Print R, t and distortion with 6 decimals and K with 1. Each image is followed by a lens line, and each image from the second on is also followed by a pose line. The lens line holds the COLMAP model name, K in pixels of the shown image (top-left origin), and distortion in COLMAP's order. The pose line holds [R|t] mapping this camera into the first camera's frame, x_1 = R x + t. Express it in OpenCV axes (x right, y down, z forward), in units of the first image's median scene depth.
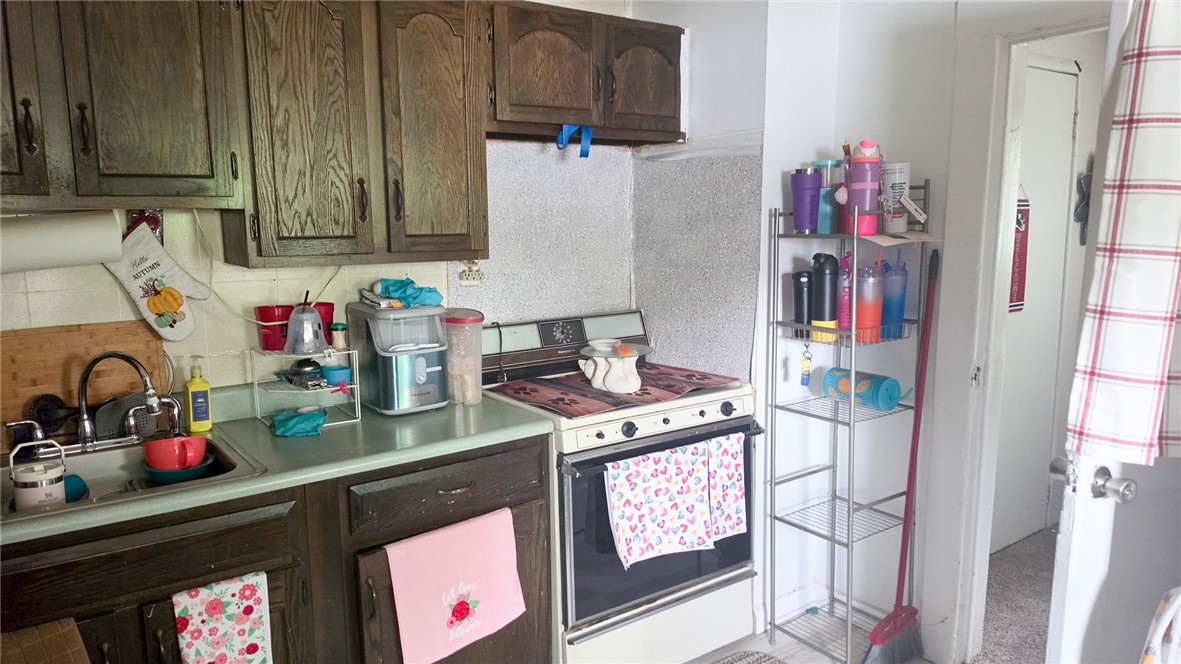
lens RADIAL K [[792.3, 0, 590.5], [0, 792.3, 332.0], [0, 0, 1]] dist [0.001564, 0.000530]
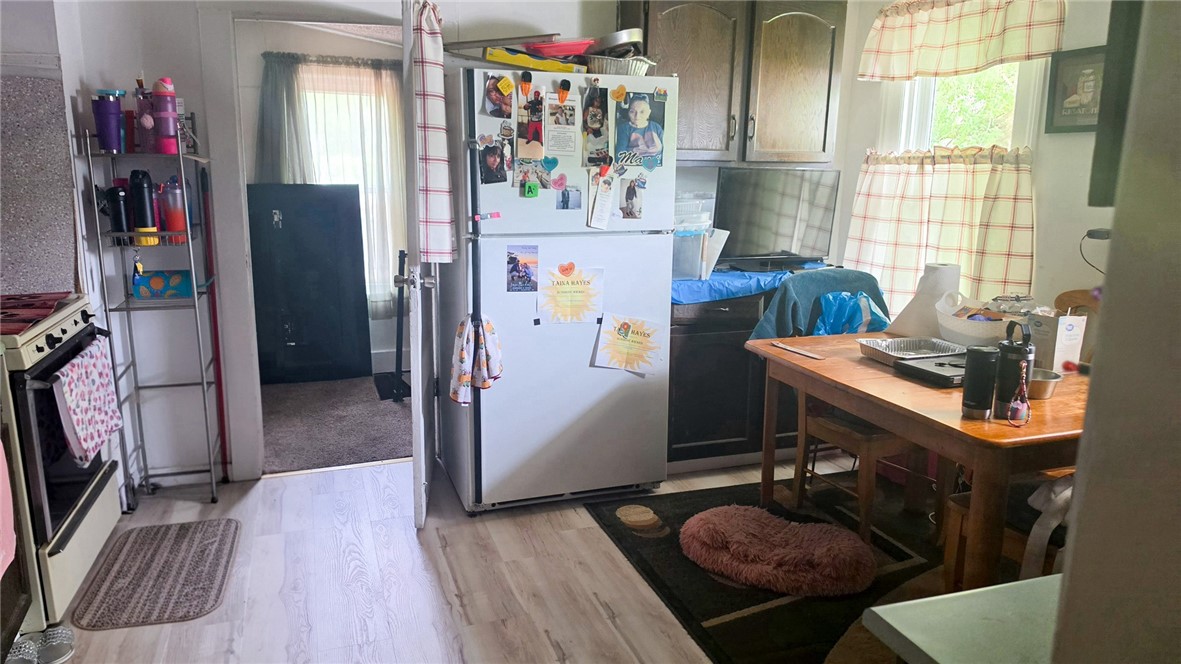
lens RADIAL K [[792.3, 0, 590.5], [0, 792.3, 332.0], [0, 0, 1]] dist [0.001564, 0.000530]
pose [[0.283709, -0.198680, 0.938102, -0.666659], [0.124274, 0.977668, 0.169476, 0.020551], [-0.950823, 0.068500, 0.302064, 0.011783]]
